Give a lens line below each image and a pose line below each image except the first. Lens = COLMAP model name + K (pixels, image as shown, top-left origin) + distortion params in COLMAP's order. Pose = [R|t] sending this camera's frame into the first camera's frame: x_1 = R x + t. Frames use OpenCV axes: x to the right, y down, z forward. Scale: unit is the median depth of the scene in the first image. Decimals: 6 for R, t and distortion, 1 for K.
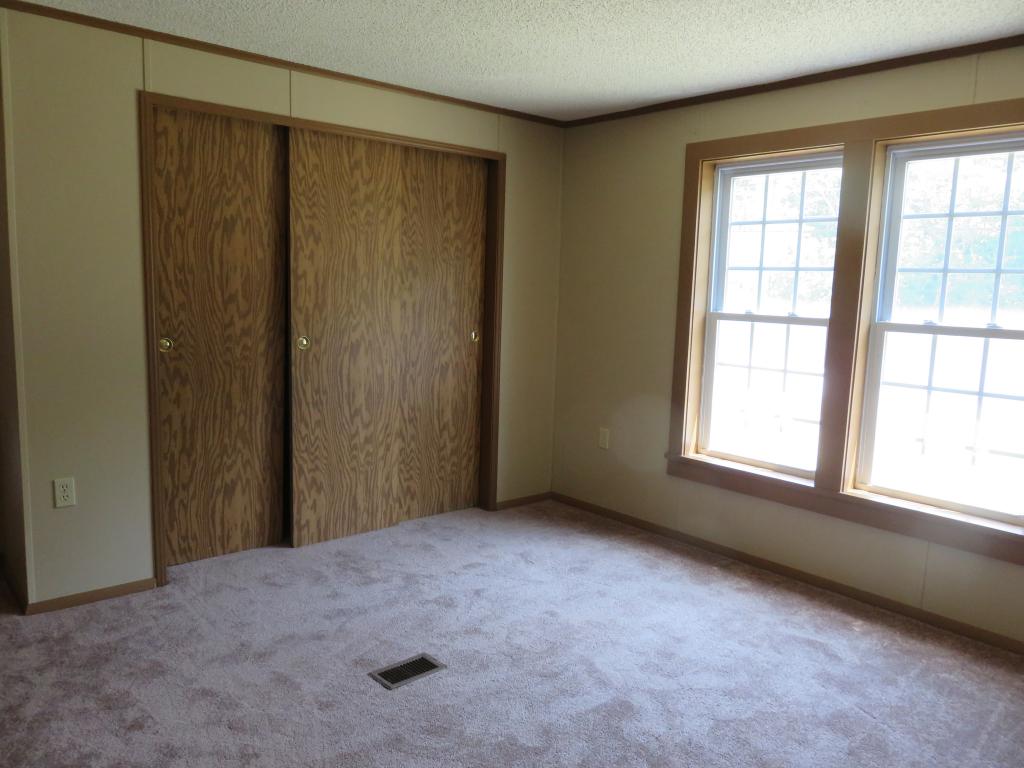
lens RADIAL K [[760.6, 0, 511.0], [0, 760.6, 386.4], [0, 0, 1]] dist [-0.009129, 0.001576]
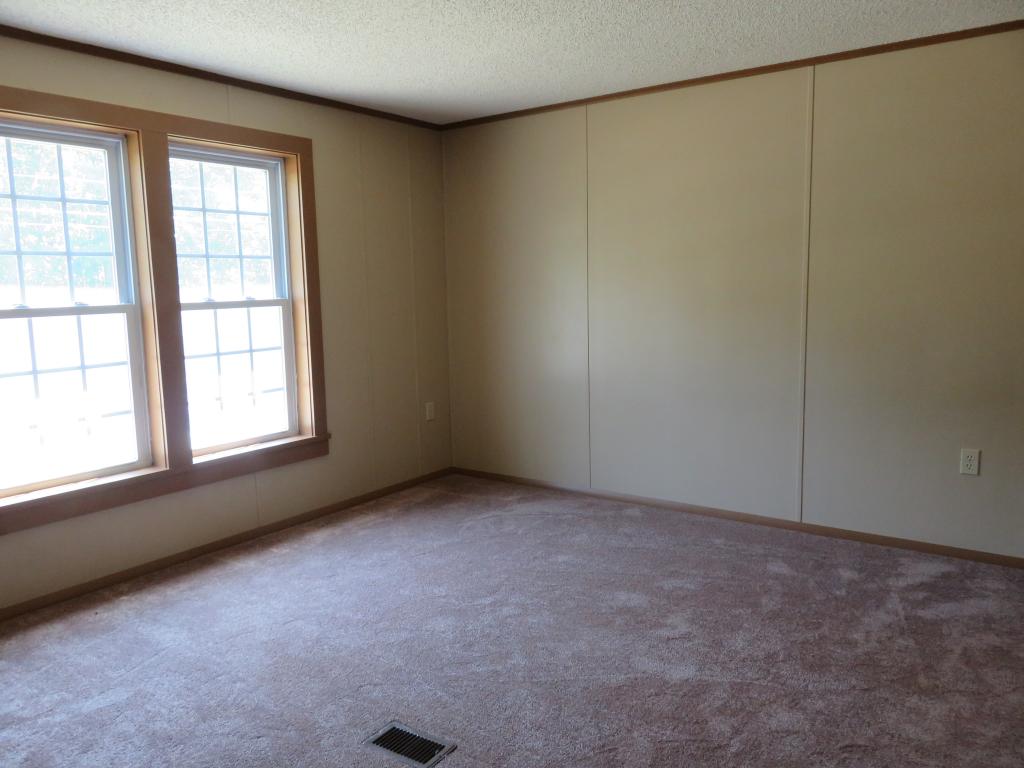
lens RADIAL K [[769.0, 0, 515.1], [0, 769.0, 371.1], [0, 0, 1]] dist [0.005173, 0.002289]
pose [[-0.197559, -0.154472, 0.968044, -0.692339], [0.138099, 0.973273, 0.183490, -0.124925], [-0.970515, 0.169936, -0.170946, 0.728727]]
